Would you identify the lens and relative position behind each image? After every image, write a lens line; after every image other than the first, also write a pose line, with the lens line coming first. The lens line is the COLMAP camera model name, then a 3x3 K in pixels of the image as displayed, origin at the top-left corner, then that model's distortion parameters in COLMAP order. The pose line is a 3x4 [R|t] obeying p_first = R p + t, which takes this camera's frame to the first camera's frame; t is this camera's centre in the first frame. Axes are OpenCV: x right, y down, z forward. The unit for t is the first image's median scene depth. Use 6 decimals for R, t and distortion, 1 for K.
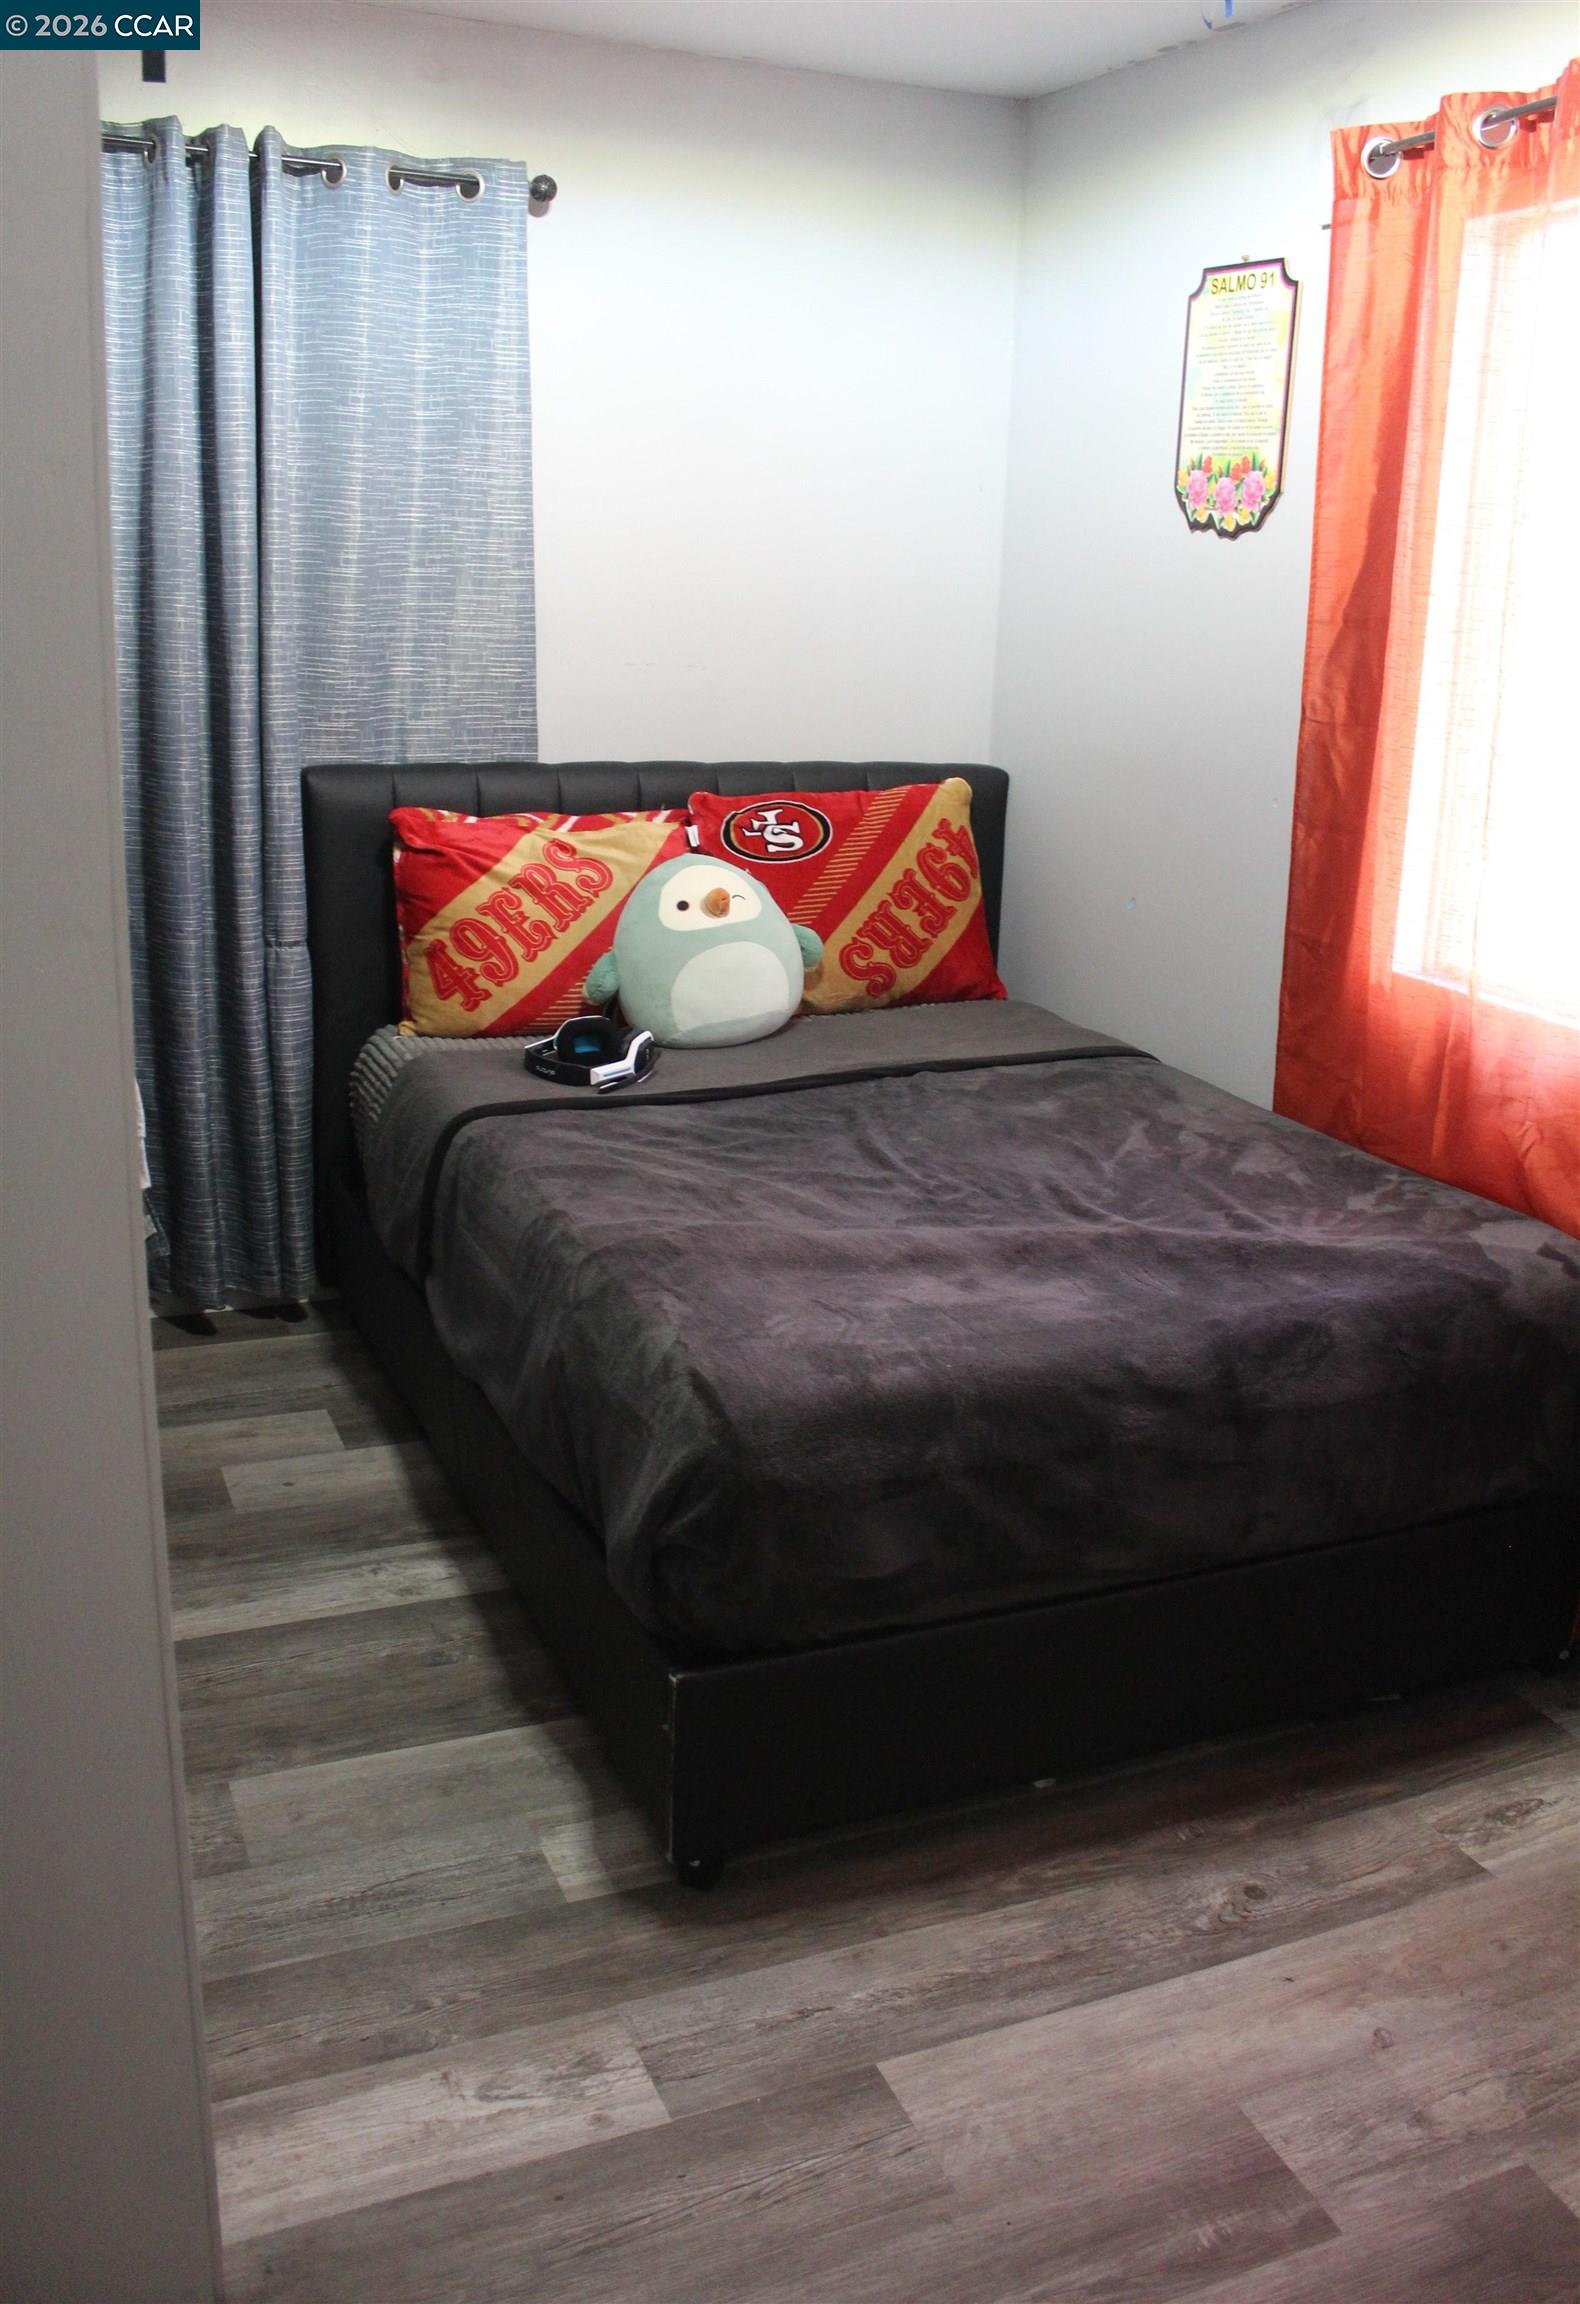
lens RADIAL K [[1958.1, 0, 797.9], [0, 1958.1, 1124.6], [0, 0, 1]] dist [-0.151999, 0.112378]
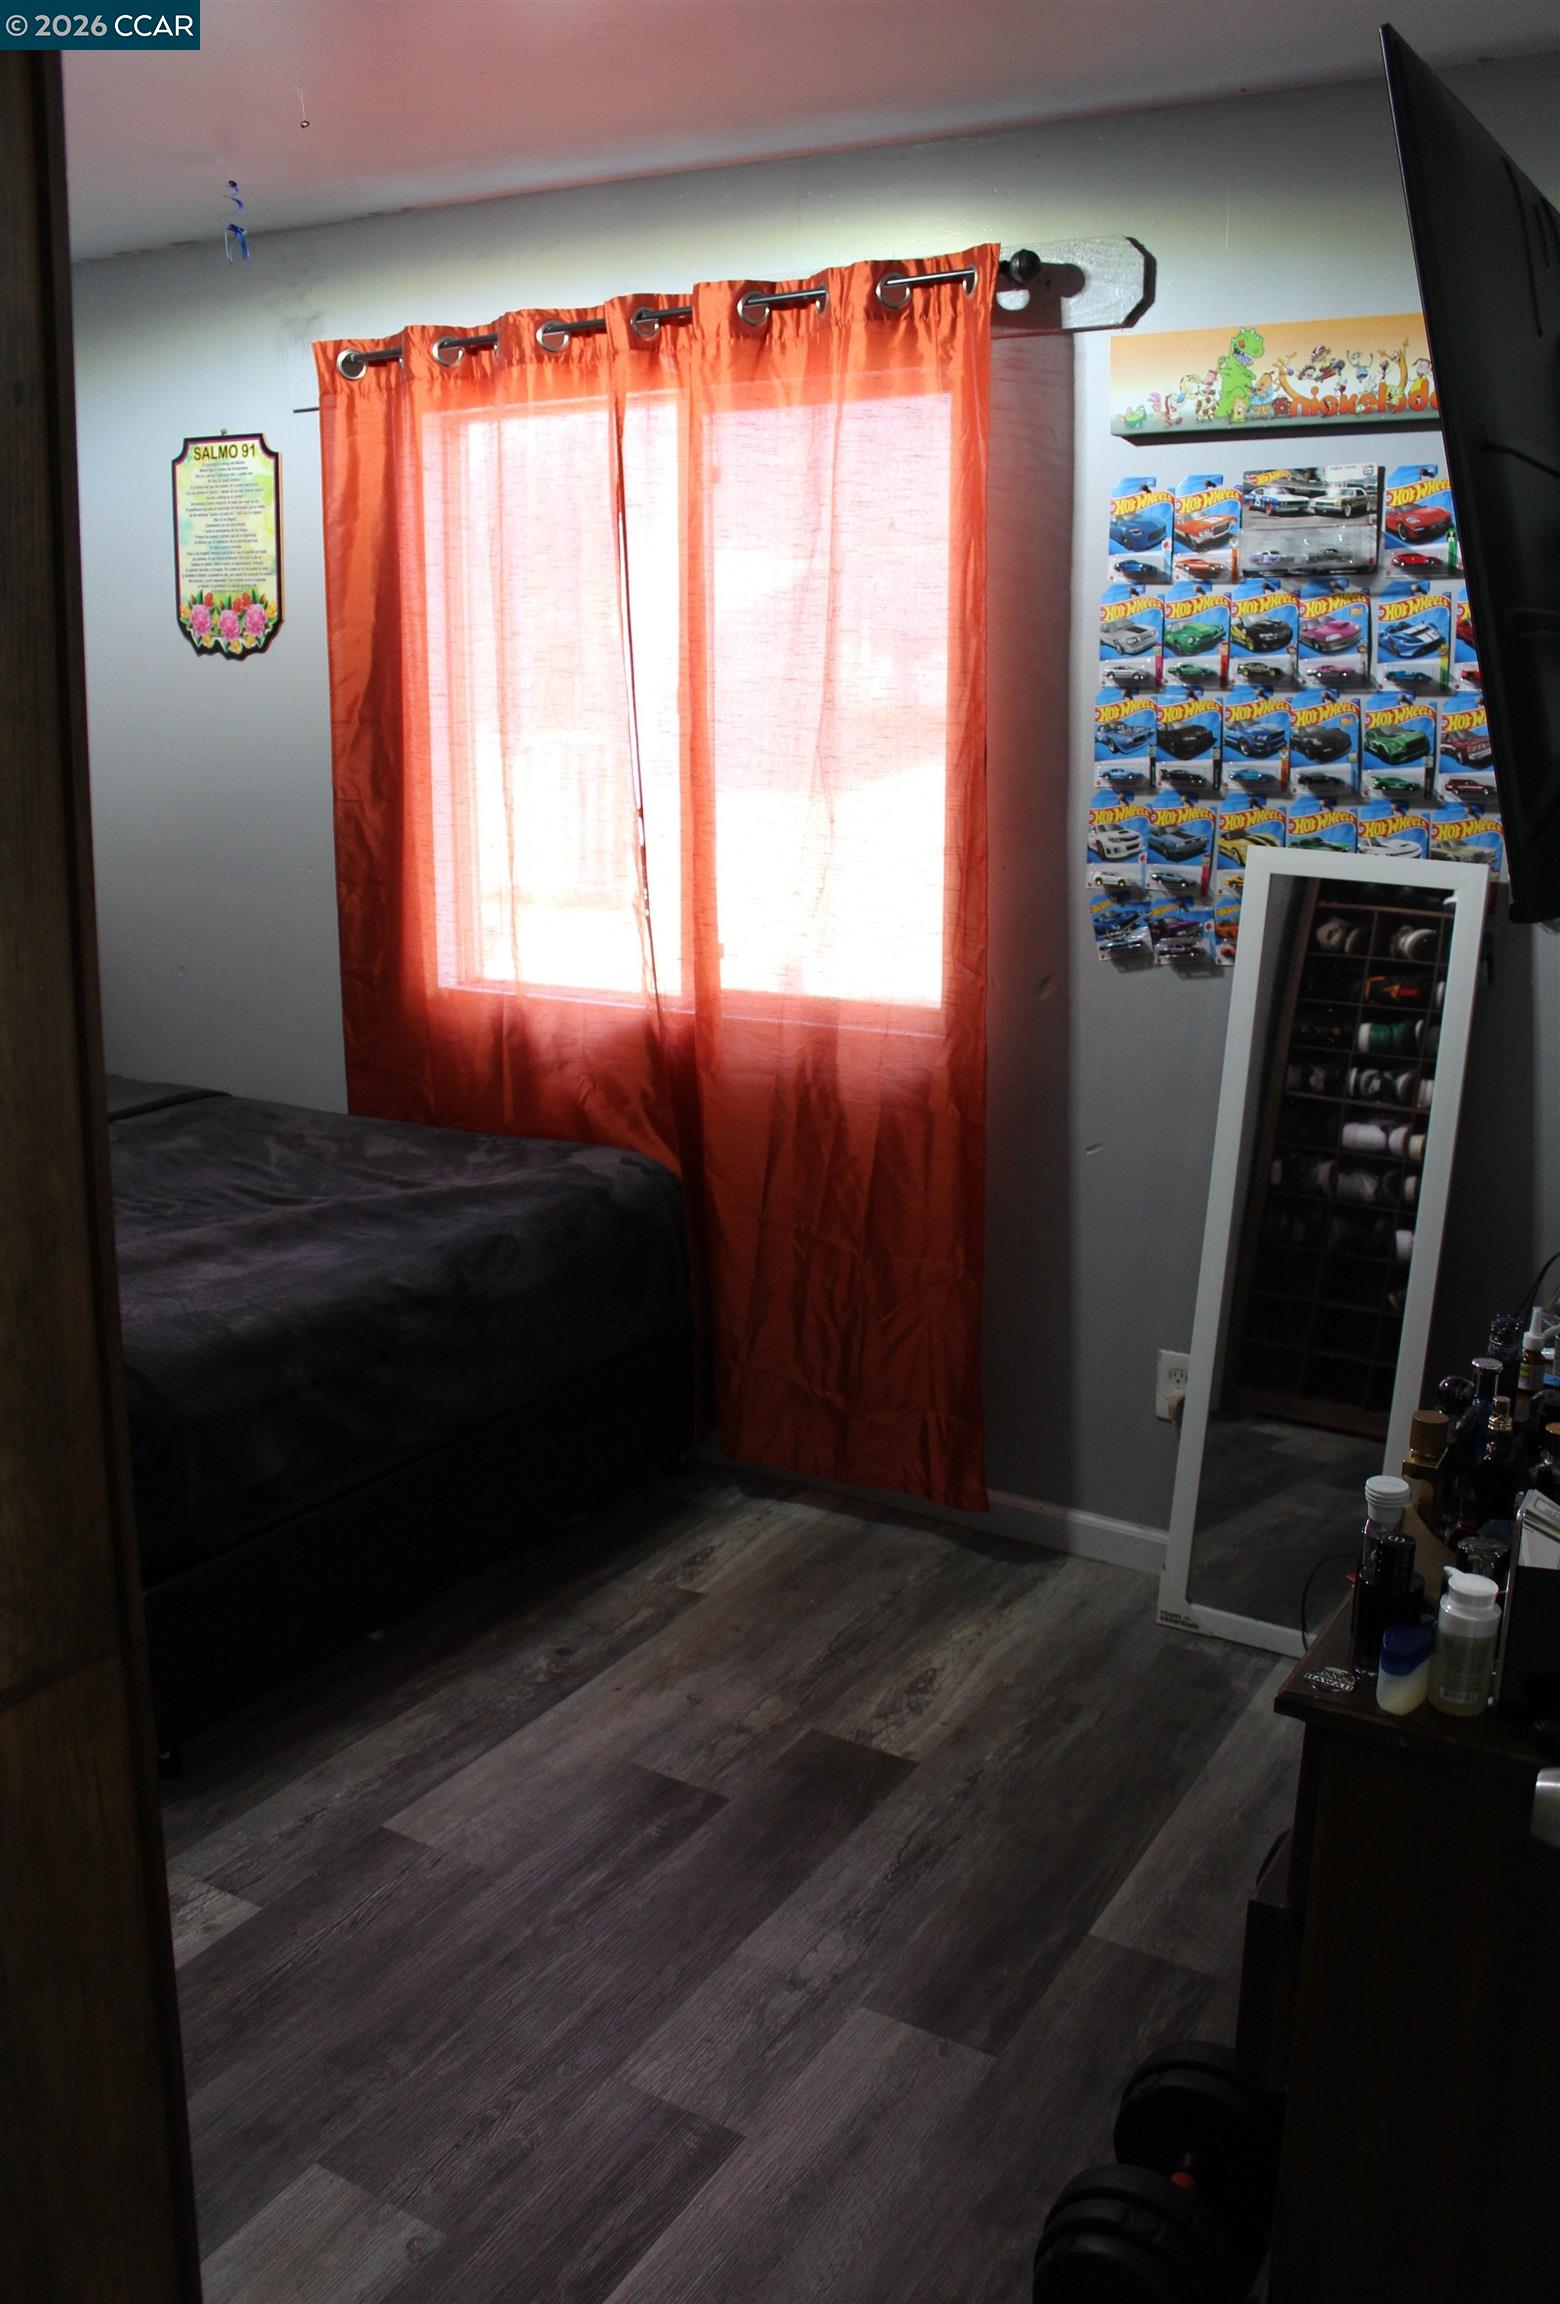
lens RADIAL K [[1965.6, 0, 780.0], [0, 1965.6, 1152.0], [0, 0, 1]] dist [-0.167561, 0.152085]
pose [[0.803060, -0.167622, 0.571837, -0.324590], [0.186381, 0.982130, 0.026146, 0.043230], [-0.566000, 0.085583, 0.819951, -0.217937]]
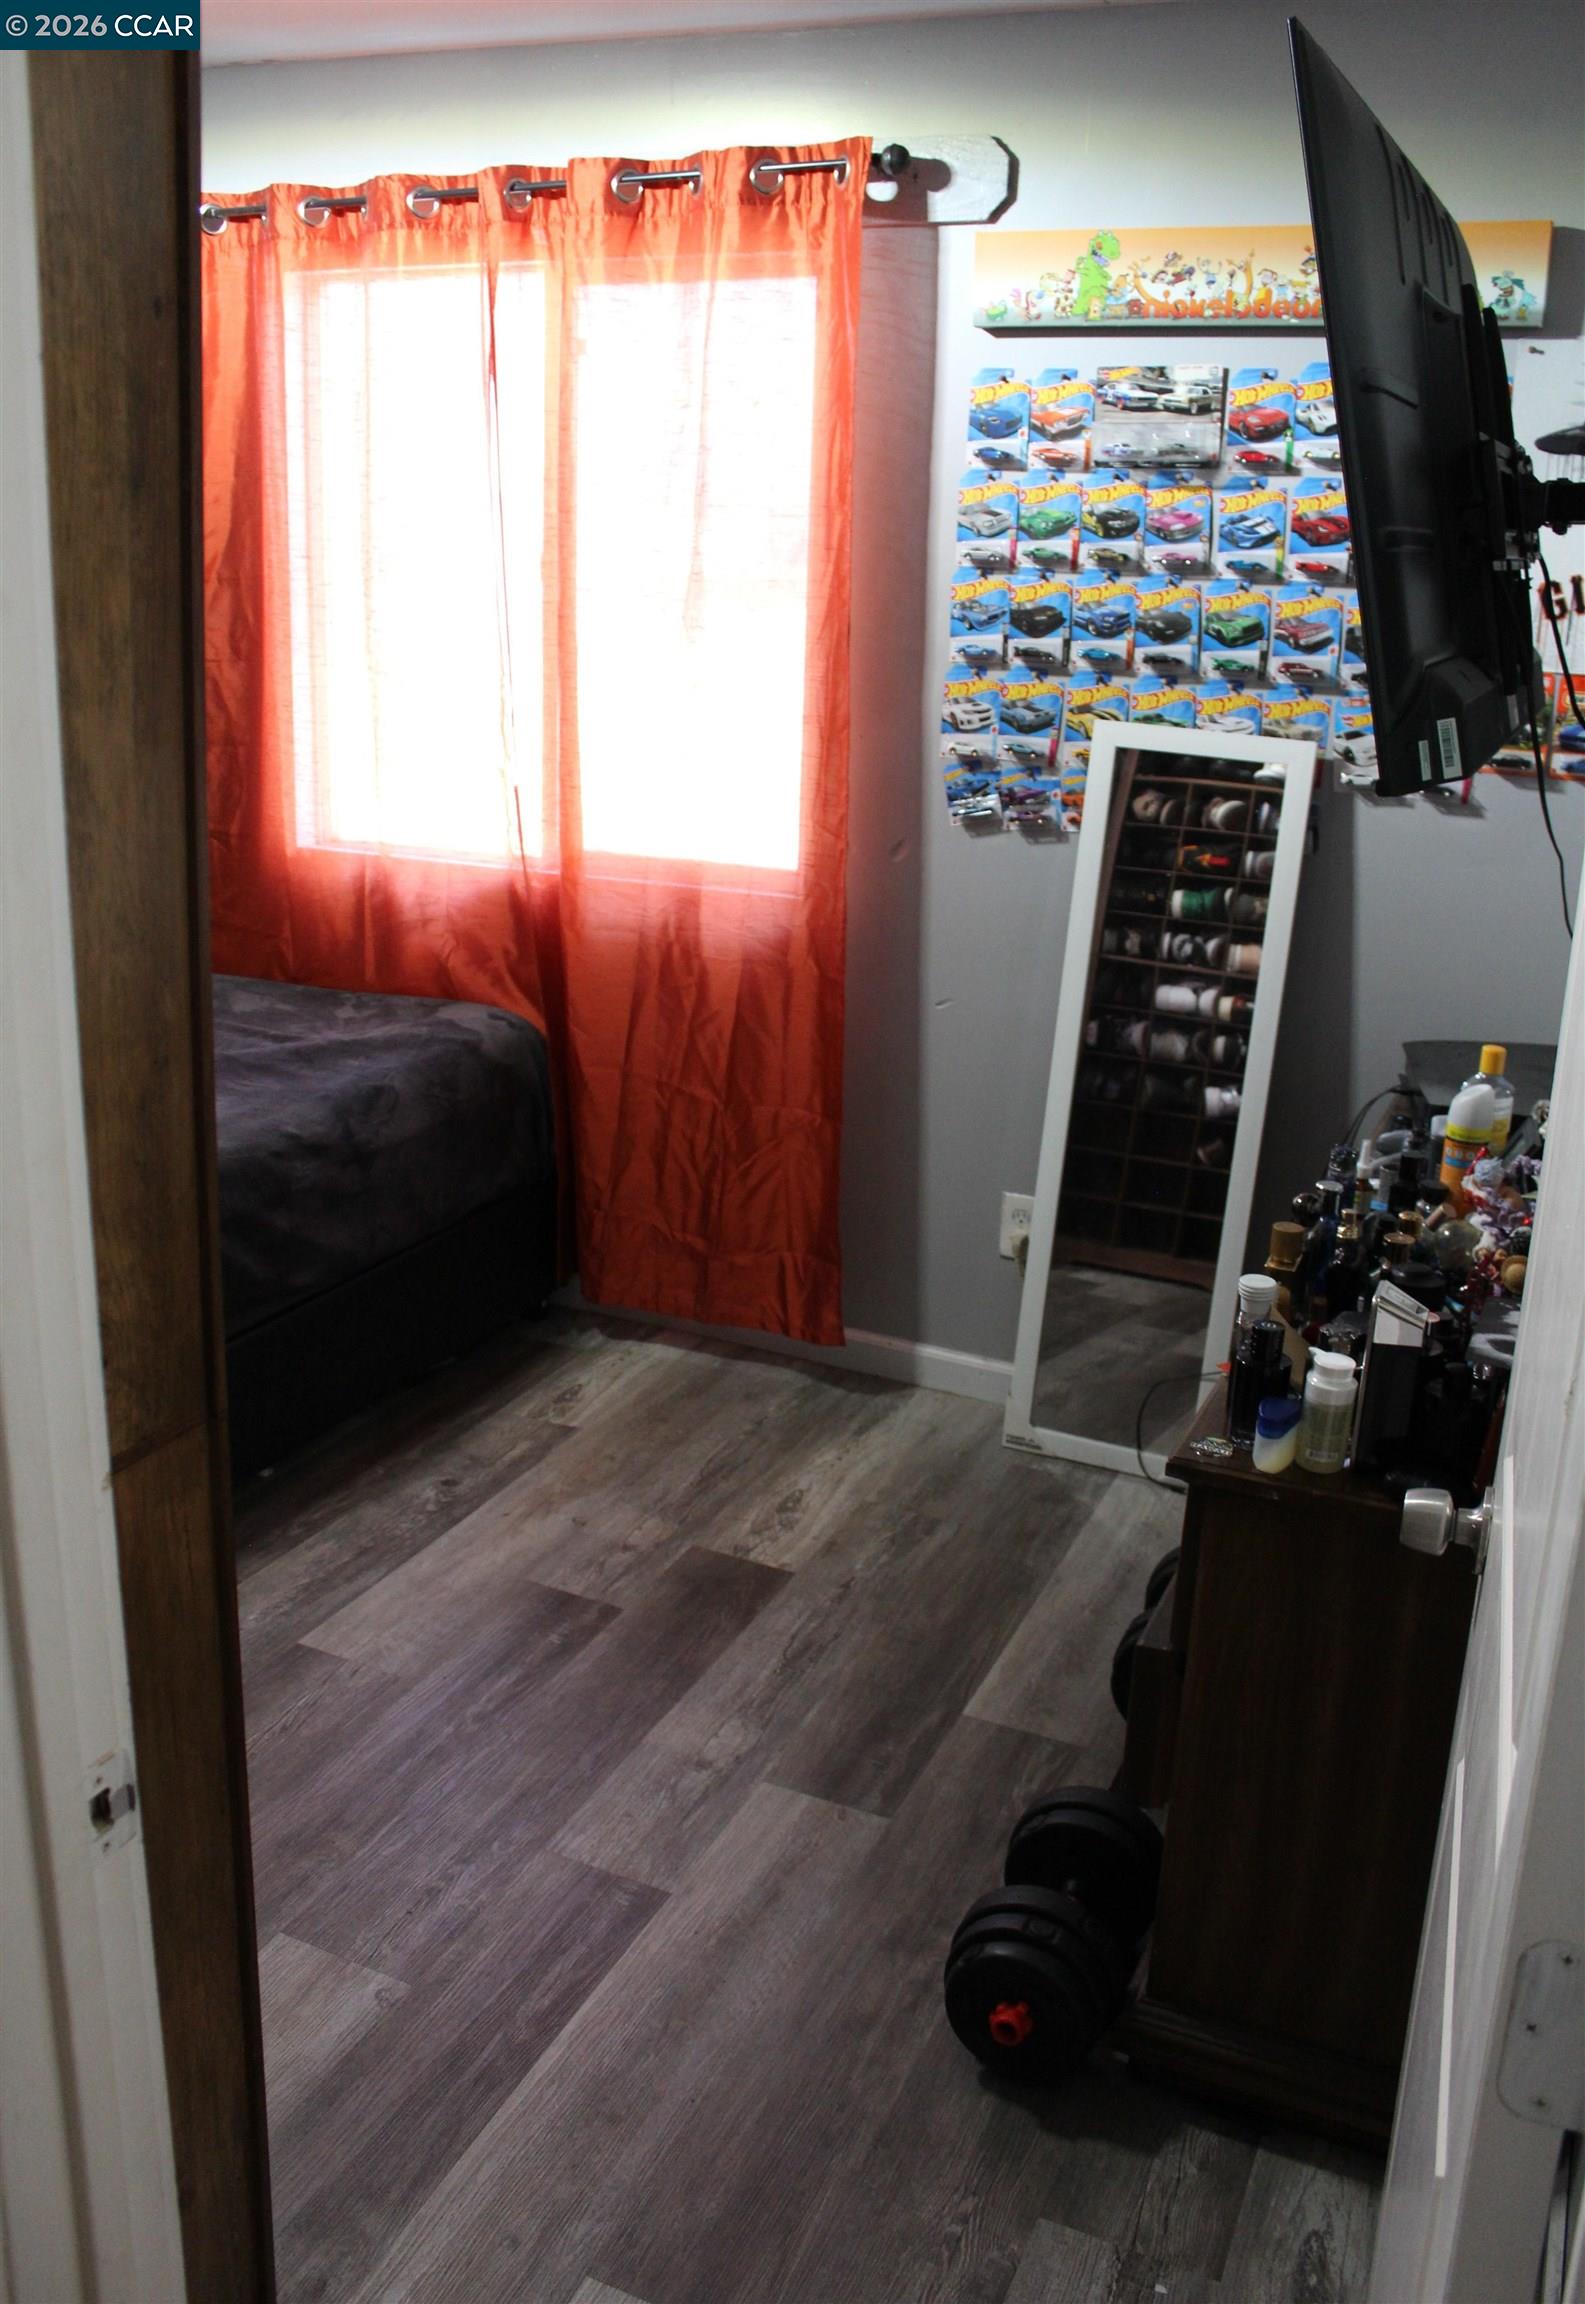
lens RADIAL K [[2004.2, 0, 798.0], [0, 2004.2, 1143.8], [0, 0, 1]] dist [-0.166124, 0.151009]
pose [[0.727164, -0.206222, 0.654756, -0.433697], [0.180113, 0.977709, 0.107908, 0.039722], [-0.662414, 0.039464, 0.748098, -0.254813]]
